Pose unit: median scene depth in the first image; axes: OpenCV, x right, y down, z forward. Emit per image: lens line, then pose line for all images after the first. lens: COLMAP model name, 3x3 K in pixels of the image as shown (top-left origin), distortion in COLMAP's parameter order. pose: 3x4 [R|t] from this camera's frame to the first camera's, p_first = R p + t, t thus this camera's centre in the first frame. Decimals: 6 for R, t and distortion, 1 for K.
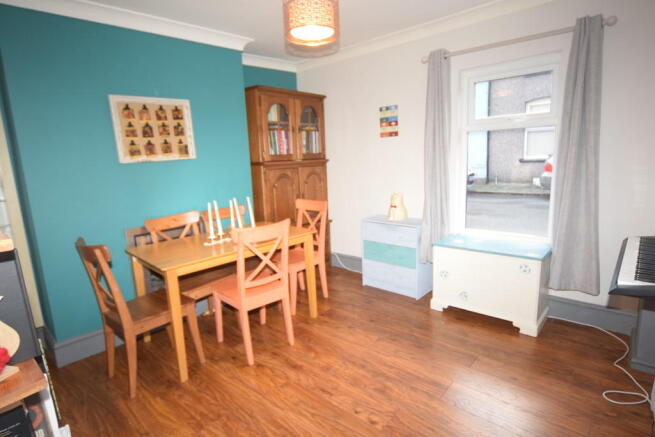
lens RADIAL K [[348.0, 0, 329.3], [0, 348.0, 218.9], [0, 0, 1]] dist [-0.019826, 0.003669]
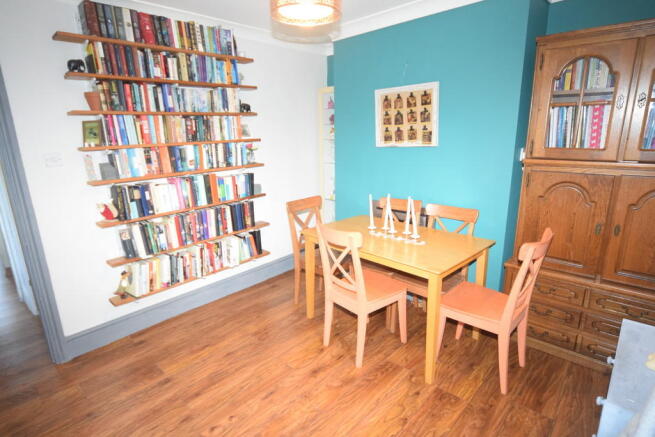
lens RADIAL K [[348.0, 0, 329.8], [0, 348.0, 220.7], [0, 0, 1]] dist [-0.019826, 0.003669]
pose [[-0.017294, 0.291041, -0.956554, 0.605345], [-0.156862, 0.944061, 0.290075, -0.231027], [0.987469, 0.155064, 0.029327, 0.795536]]
